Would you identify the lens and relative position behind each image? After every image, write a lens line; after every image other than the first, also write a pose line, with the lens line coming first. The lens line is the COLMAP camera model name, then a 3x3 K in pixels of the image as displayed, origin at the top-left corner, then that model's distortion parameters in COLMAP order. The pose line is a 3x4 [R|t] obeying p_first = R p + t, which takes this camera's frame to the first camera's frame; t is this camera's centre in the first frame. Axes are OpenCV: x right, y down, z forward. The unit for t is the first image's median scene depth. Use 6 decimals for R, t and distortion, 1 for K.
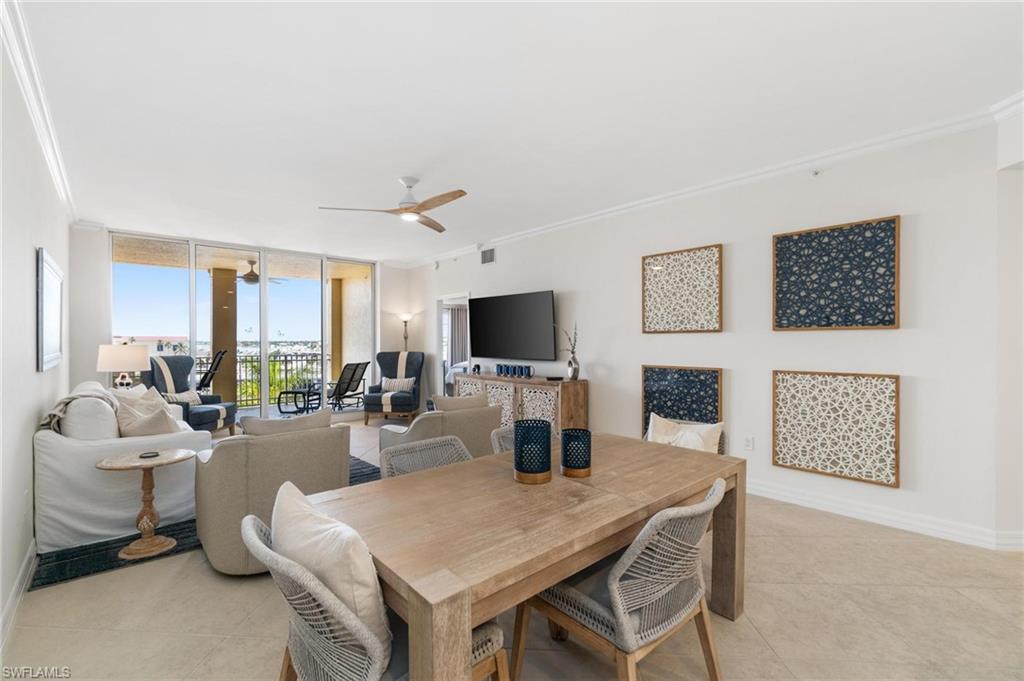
lens RADIAL K [[443.0, 0, 508.3], [0, 443.0, 342.5], [0, 0, 1]] dist [-0.005173, -0.000163]
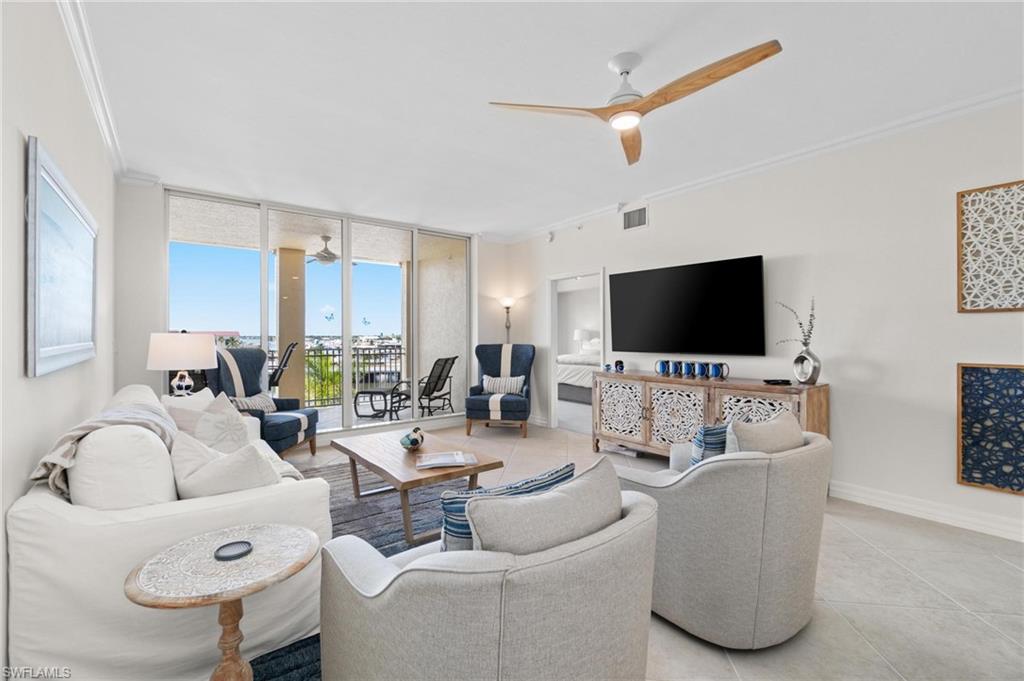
lens RADIAL K [[437.4, 0, 510.4], [0, 437.4, 334.6], [0, 0, 1]] dist [-0.003265, -0.000056]
pose [[0.997491, -0.001436, -0.070780, -0.257431], [0.001041, 0.999984, -0.005613, 0.011232], [0.070787, 0.005525, 0.997476, 0.293046]]
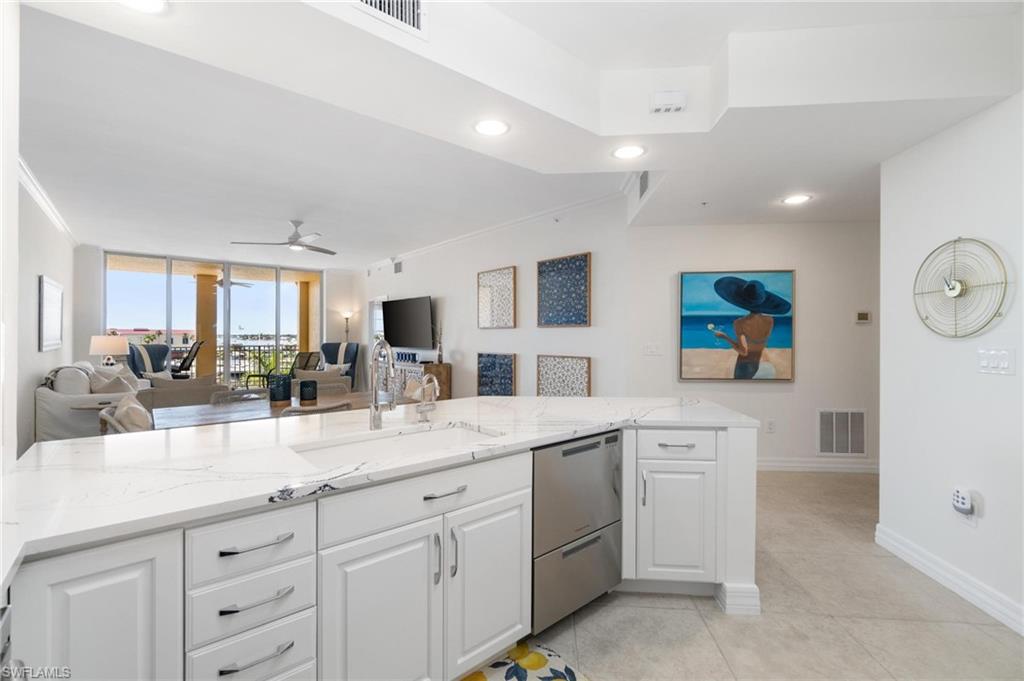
lens RADIAL K [[436.2, 0, 508.4], [0, 436.2, 333.9], [0, 0, 1]] dist [-0.000145, 0.000253]
pose [[0.999487, 0.003640, -0.031813, 0.388919], [-0.003833, 0.999975, -0.005985, 0.002636], [0.031791, 0.006104, 0.999476, -0.302482]]
